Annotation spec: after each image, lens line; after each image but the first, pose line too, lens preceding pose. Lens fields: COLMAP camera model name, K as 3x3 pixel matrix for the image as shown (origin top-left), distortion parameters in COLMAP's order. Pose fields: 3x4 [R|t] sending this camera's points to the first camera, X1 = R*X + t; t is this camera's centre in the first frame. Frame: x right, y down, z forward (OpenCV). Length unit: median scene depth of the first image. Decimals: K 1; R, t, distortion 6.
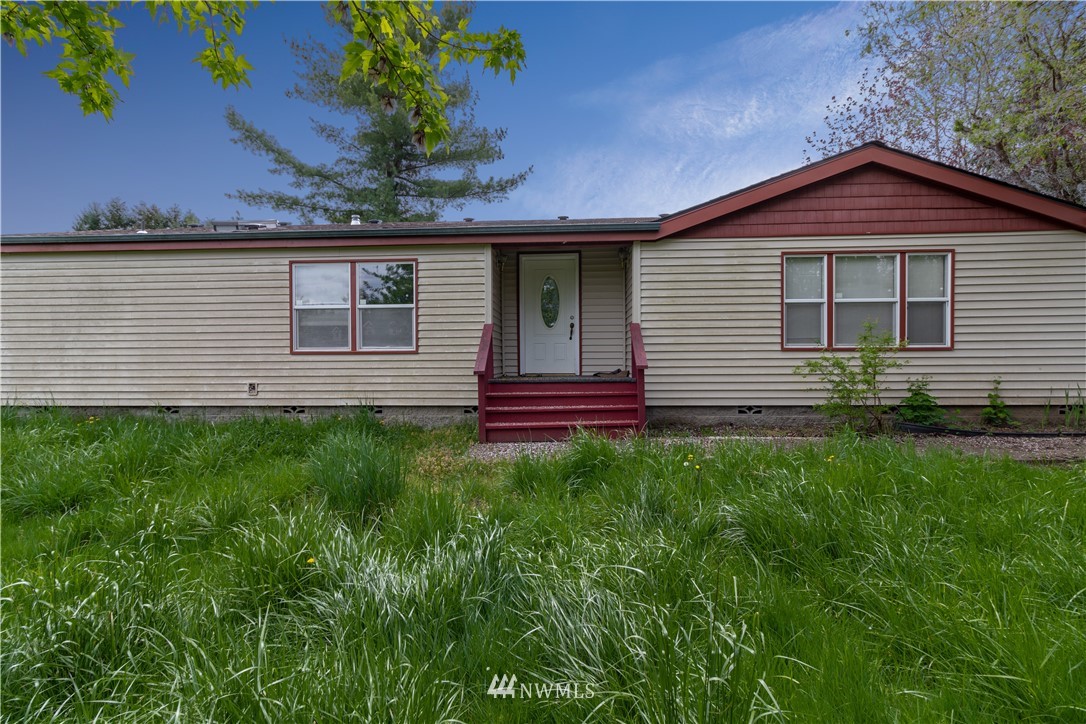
lens RADIAL K [[495.6, 0, 543.9], [0, 495.6, 362.2], [0, 0, 1]] dist [0.002202, 0.000597]
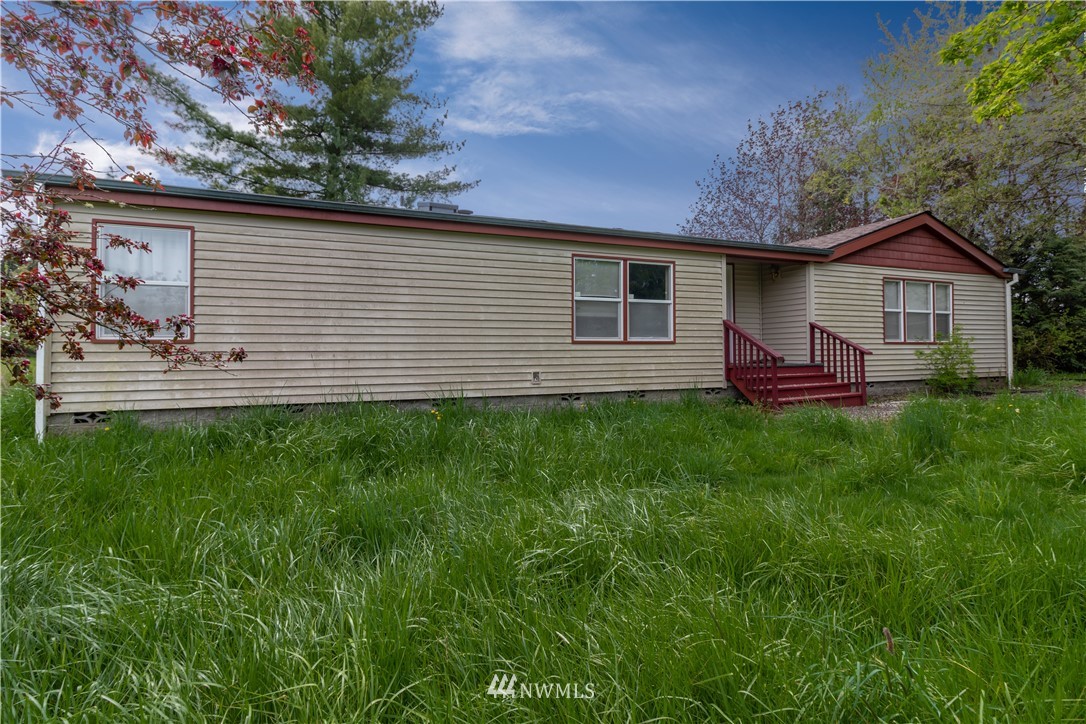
lens RADIAL K [[495.6, 0, 562.4], [0, 495.6, 336.4], [0, 0, 1]] dist [0.002202, 0.000597]
pose [[0.905532, 0.013575, 0.424060, -0.971971], [-0.001163, 0.999564, -0.029514, -0.000046], [-0.424275, 0.026233, 0.905153, 0.069484]]
